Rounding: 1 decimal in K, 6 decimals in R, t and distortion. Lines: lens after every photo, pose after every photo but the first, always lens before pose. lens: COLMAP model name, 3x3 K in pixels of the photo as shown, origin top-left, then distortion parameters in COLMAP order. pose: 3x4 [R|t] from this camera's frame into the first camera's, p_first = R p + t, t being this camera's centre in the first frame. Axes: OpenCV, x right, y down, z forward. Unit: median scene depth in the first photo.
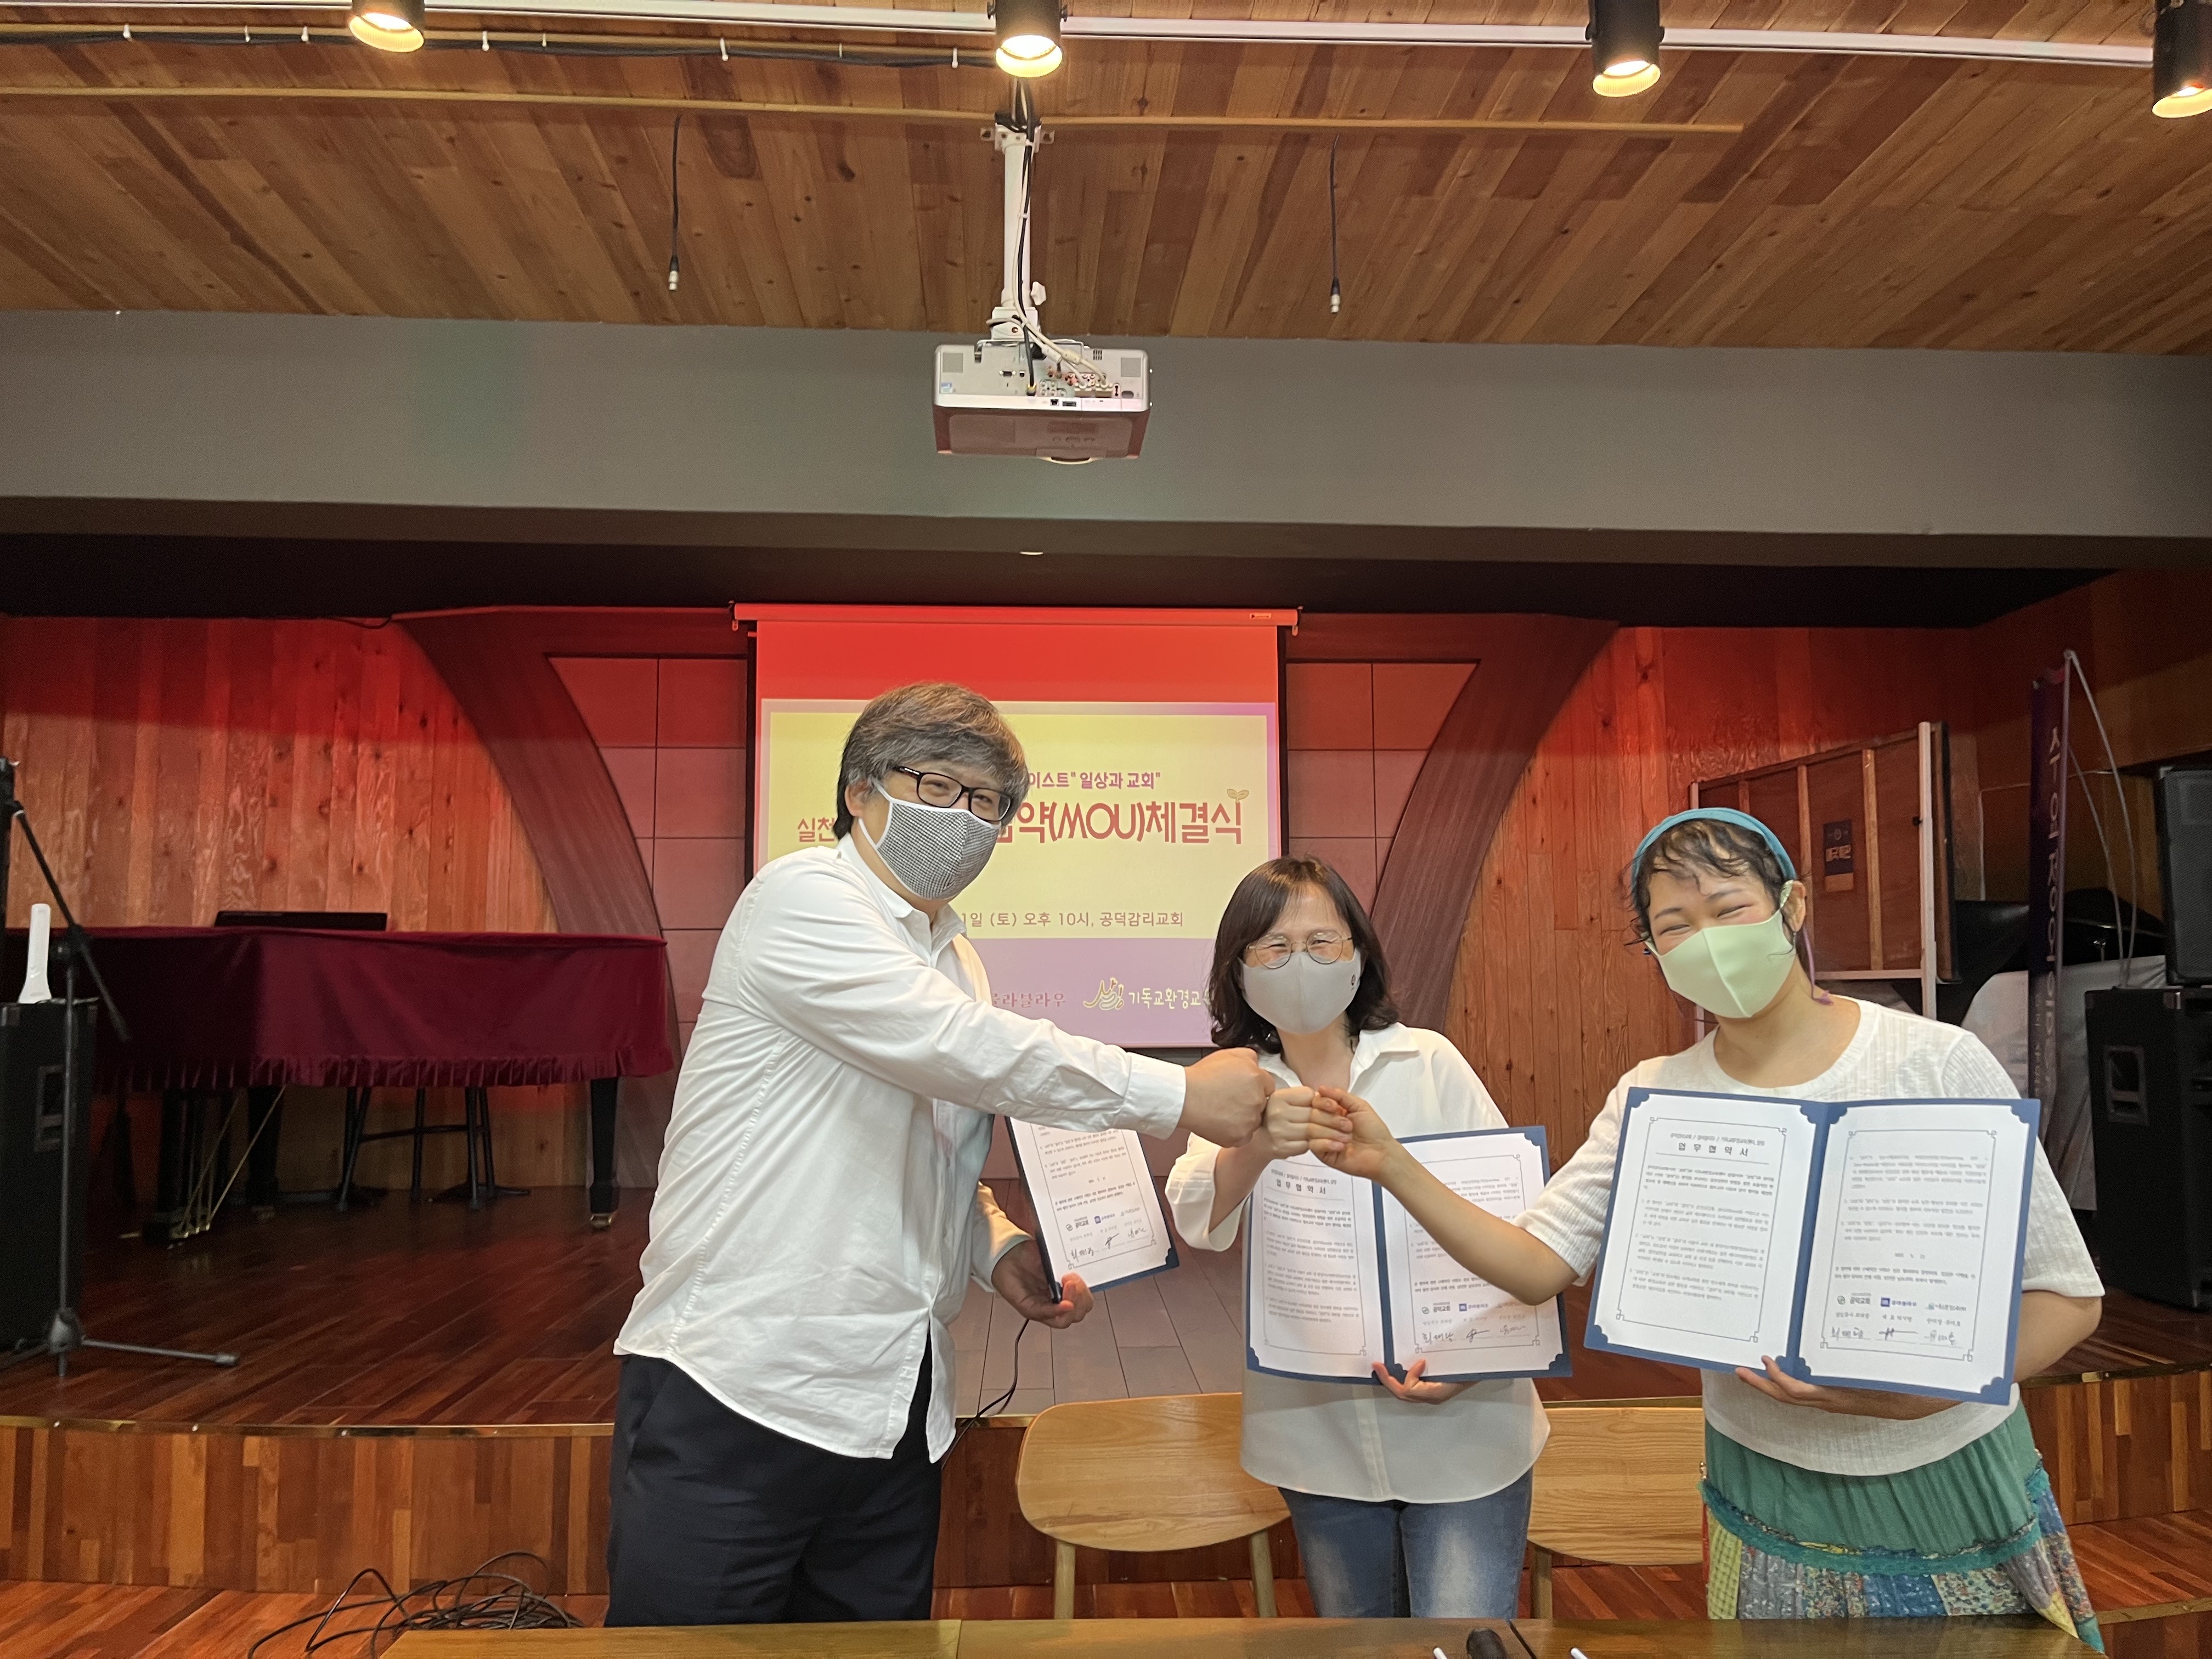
lens RADIAL K [[1683.5, 0, 1110.8], [0, 1683.5, 822.8], [0, 0, 1]] dist [0.077401, 0.001588]
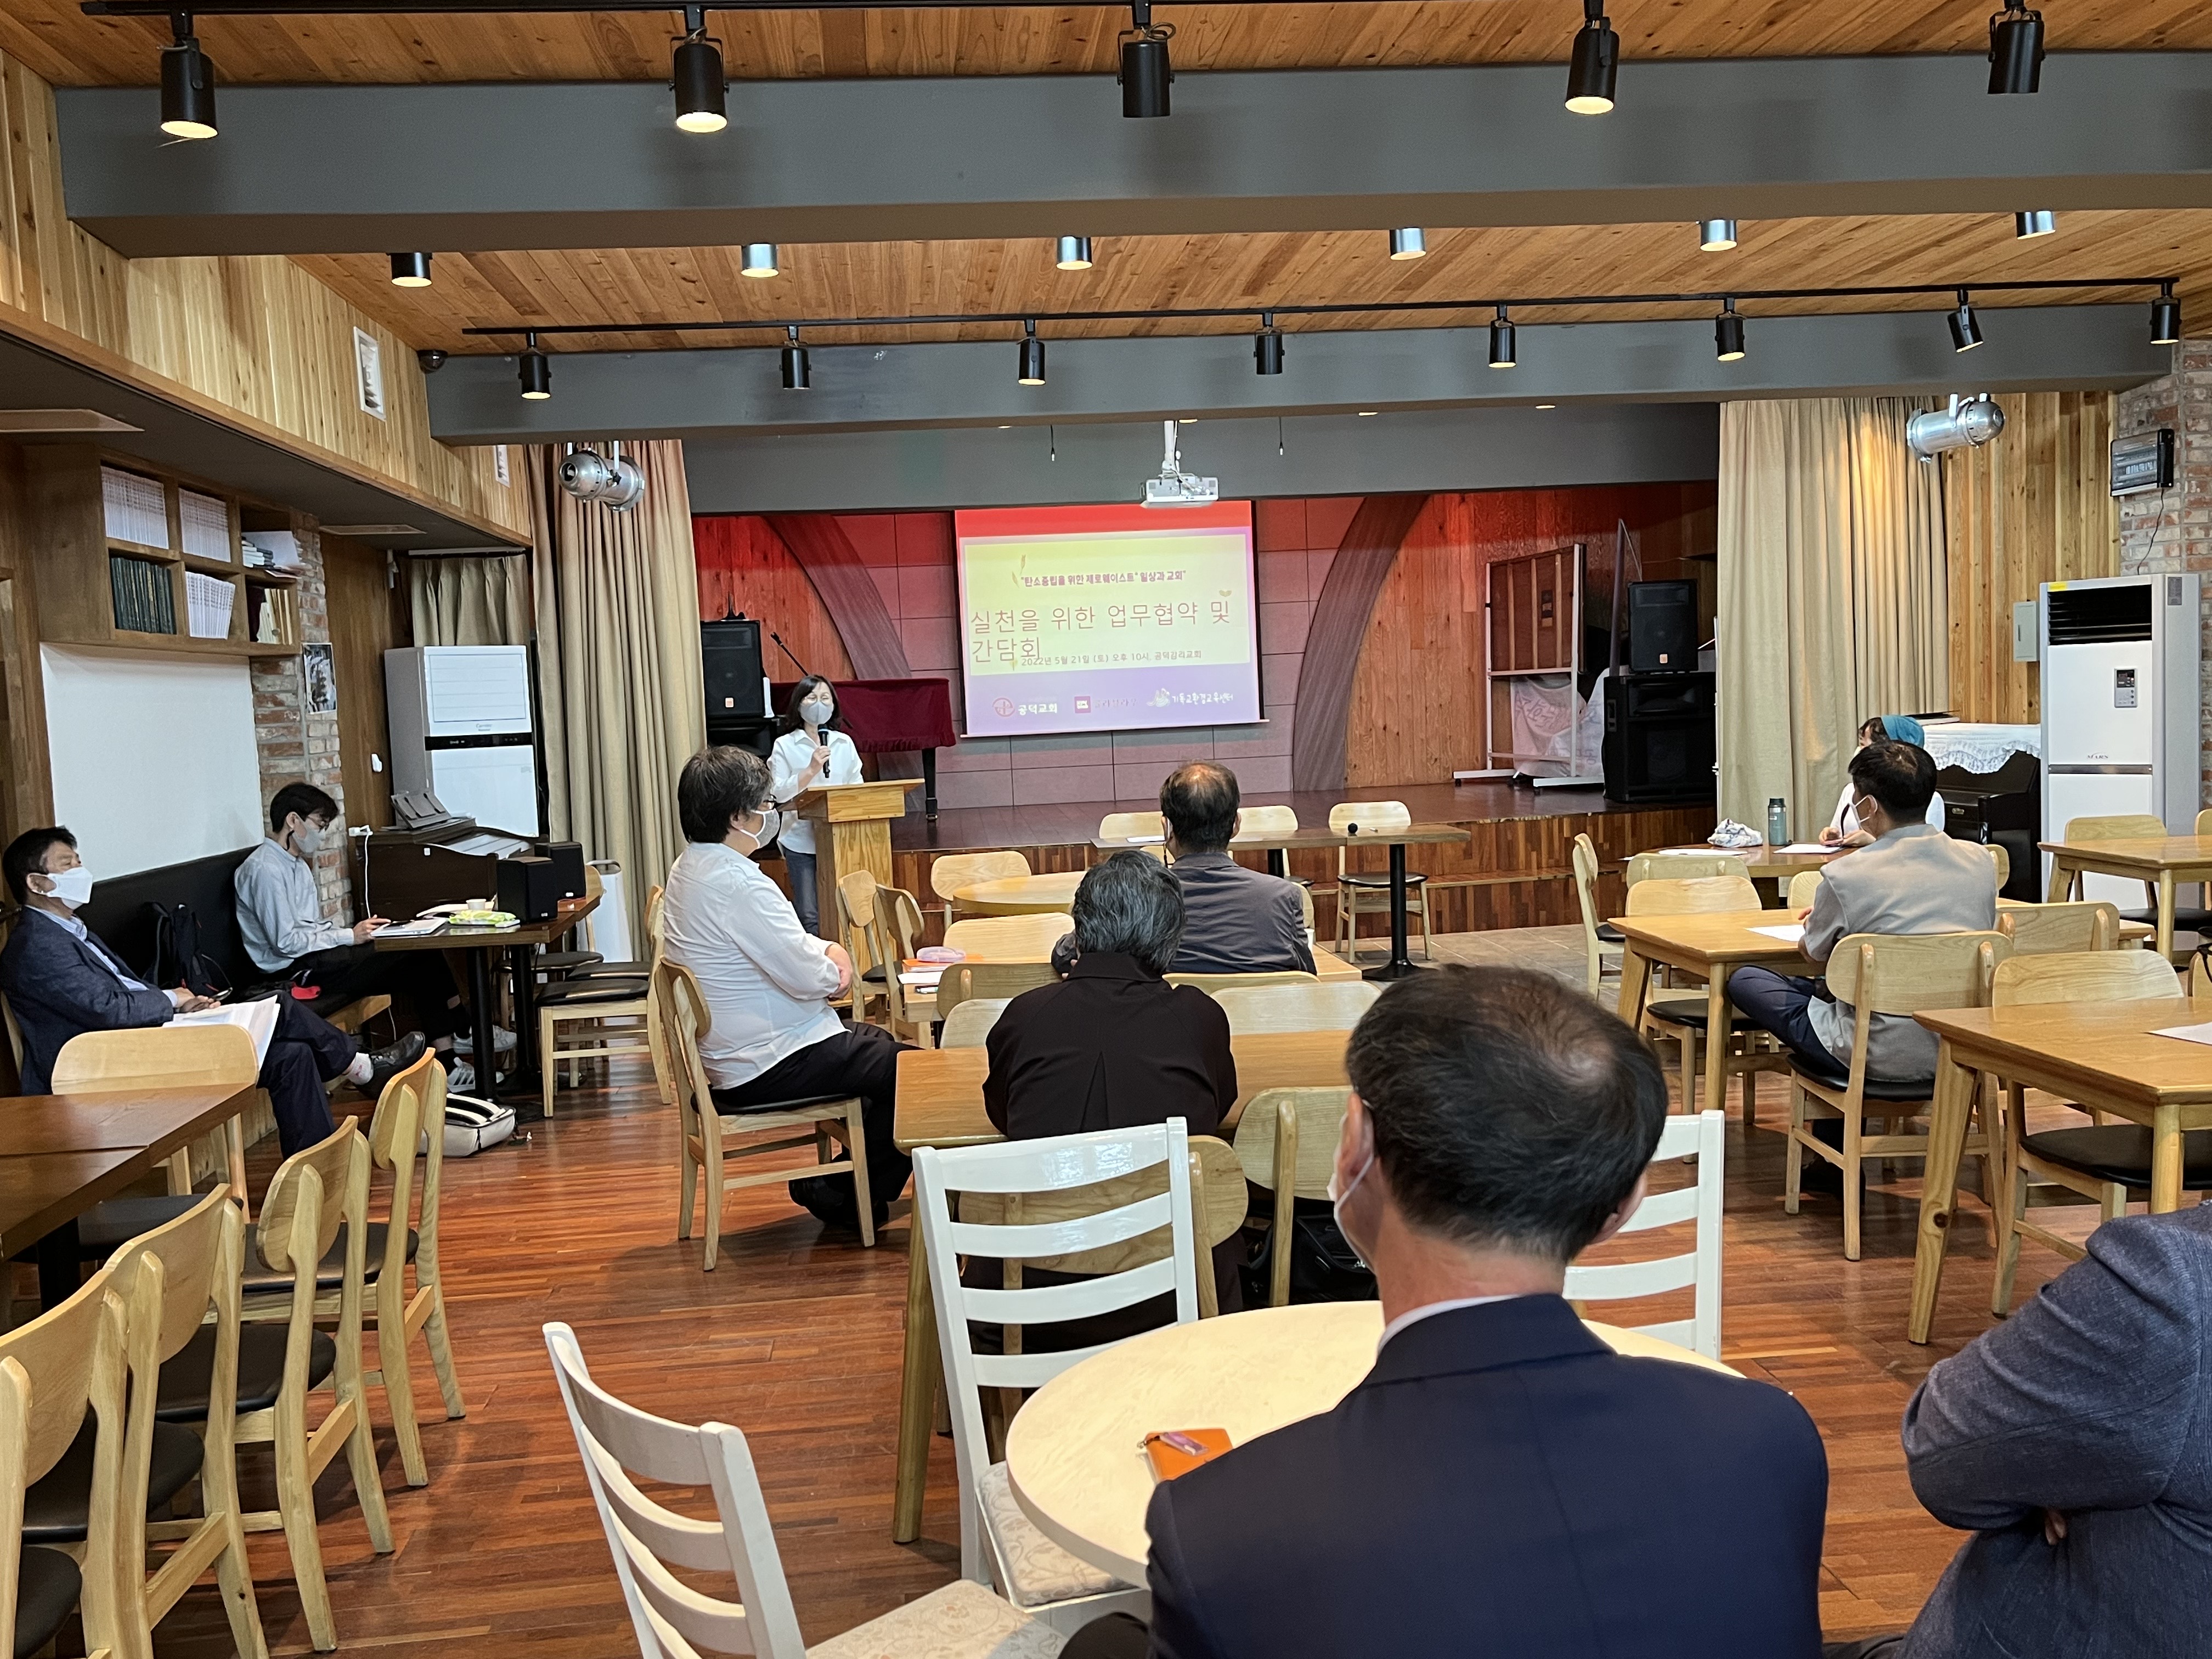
lens RADIAL K [[1927.5, 0, 1101.2], [0, 1927.5, 835.2], [0, 0, 1]] dist [0.114898, 0.000906]
pose [[0.998601, -0.043453, 0.030130, -0.130749], [0.037607, 0.984208, 0.172973, -0.109688], [-0.037171, -0.171597, 0.984466, -1.022774]]
